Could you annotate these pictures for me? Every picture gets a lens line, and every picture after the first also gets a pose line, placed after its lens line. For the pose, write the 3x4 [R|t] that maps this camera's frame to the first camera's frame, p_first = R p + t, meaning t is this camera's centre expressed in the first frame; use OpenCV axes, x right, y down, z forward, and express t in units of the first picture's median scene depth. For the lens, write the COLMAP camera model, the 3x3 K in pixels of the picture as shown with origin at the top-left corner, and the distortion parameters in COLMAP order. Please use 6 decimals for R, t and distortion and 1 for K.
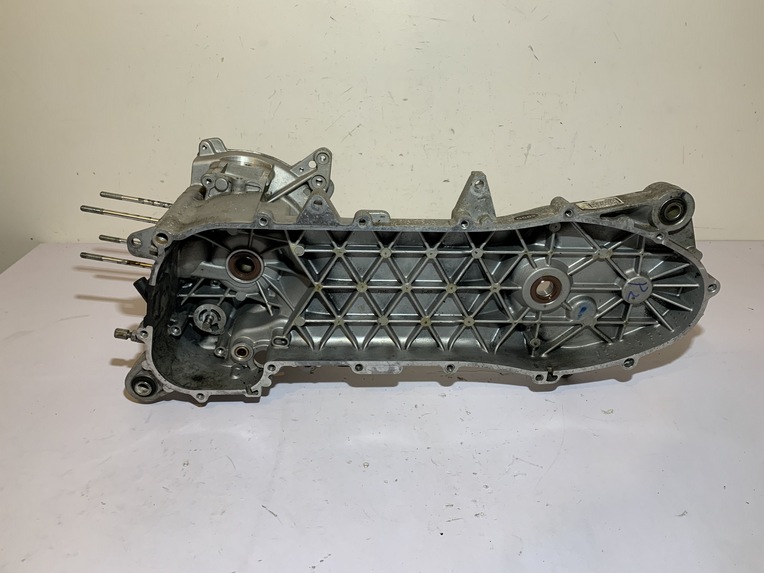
lens RADIAL K [[609.0, 0, 369.5], [0, 609.0, 285.5], [0, 0, 1]] dist [0.008650, -0.013318]
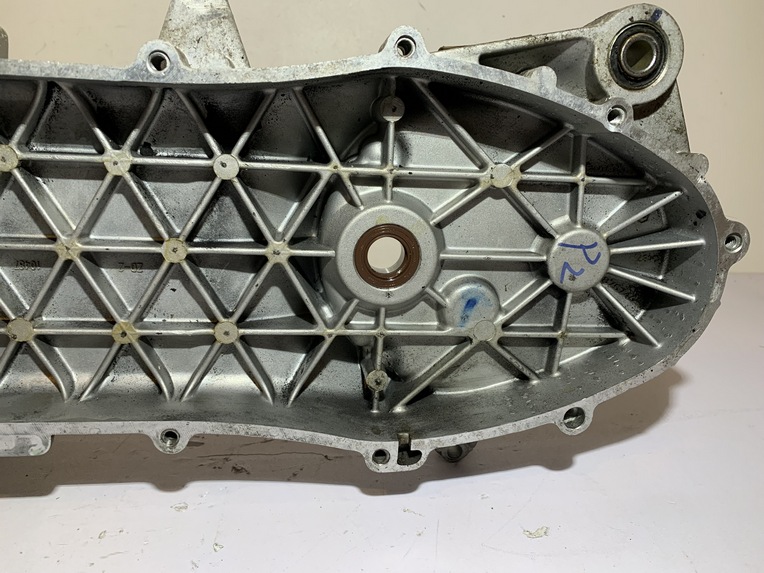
lens RADIAL K [[609.0, 0, 381.8], [0, 609.0, 272.6], [0, 0, 1]] dist [0.008650, -0.013318]
pose [[0.996058, 0.003994, 0.088620, 0.241783], [0.014271, 0.978759, -0.204519, 0.111727], [-0.087554, 0.204977, 0.974843, 0.546859]]
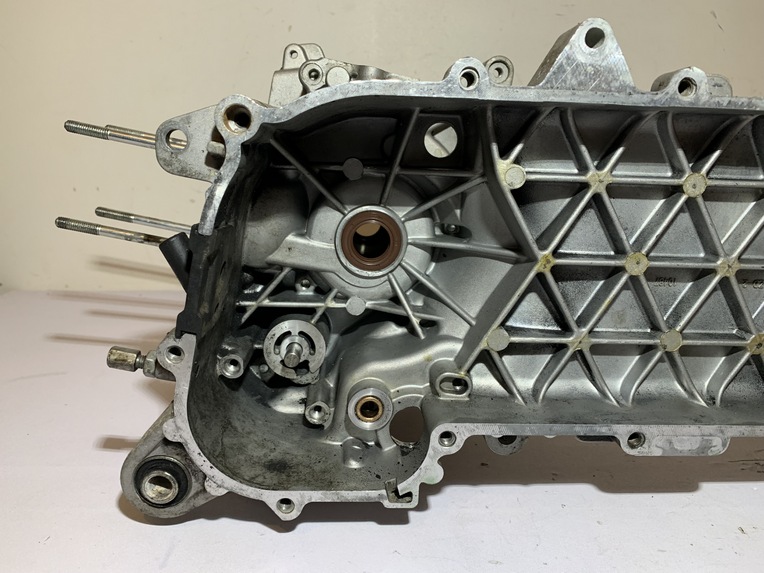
lens RADIAL K [[609.0, 0, 370.5], [0, 609.0, 267.9], [0, 0, 1]] dist [0.008650, -0.013318]
pose [[0.999988, 0.000251, -0.004809, -0.212288], [-0.001301, 0.975579, -0.219646, 0.108904], [0.004637, 0.219650, 0.975568, 0.521600]]
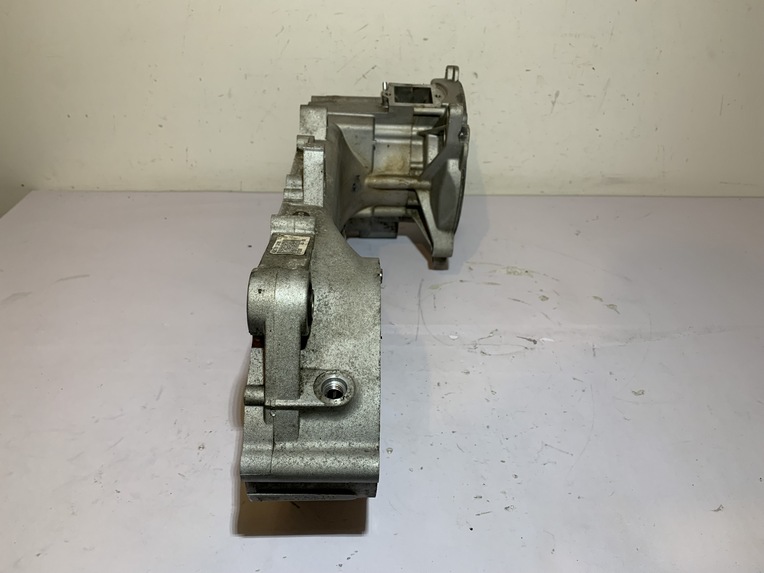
lens RADIAL K [[609.0, 0, 368.9], [0, 609.0, 291.1], [0, 0, 1]] dist [0.008650, -0.013318]
pose [[0.999877, 0.012387, 0.009600, -0.045900], [-0.013501, 0.991908, 0.126236, -0.068719], [-0.007958, -0.126350, 0.991954, 0.071673]]
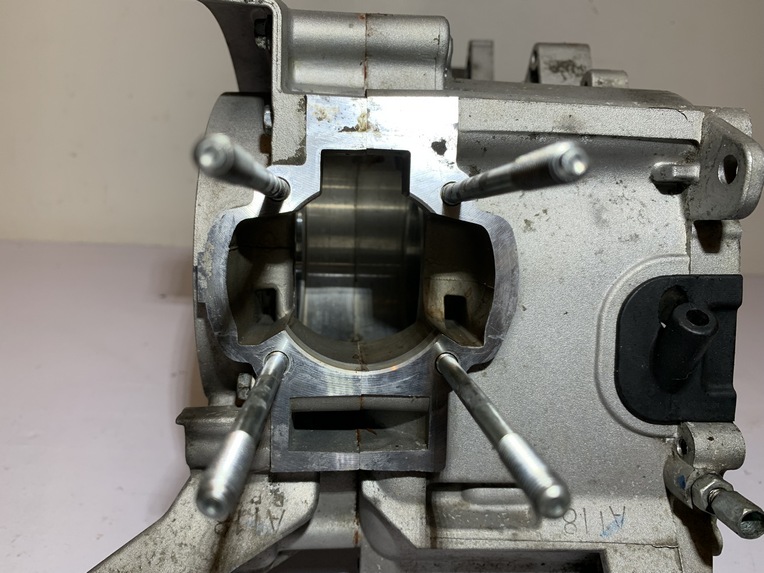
lens RADIAL K [[609.0, 0, 377.0], [0, 609.0, 290.4], [0, 0, 1]] dist [0.008650, -0.013318]
pose [[0.997862, 0.048776, 0.043507, -0.012307], [-0.042282, 0.989337, -0.139373, 0.116568], [-0.049841, 0.137235, 0.989284, 0.477295]]
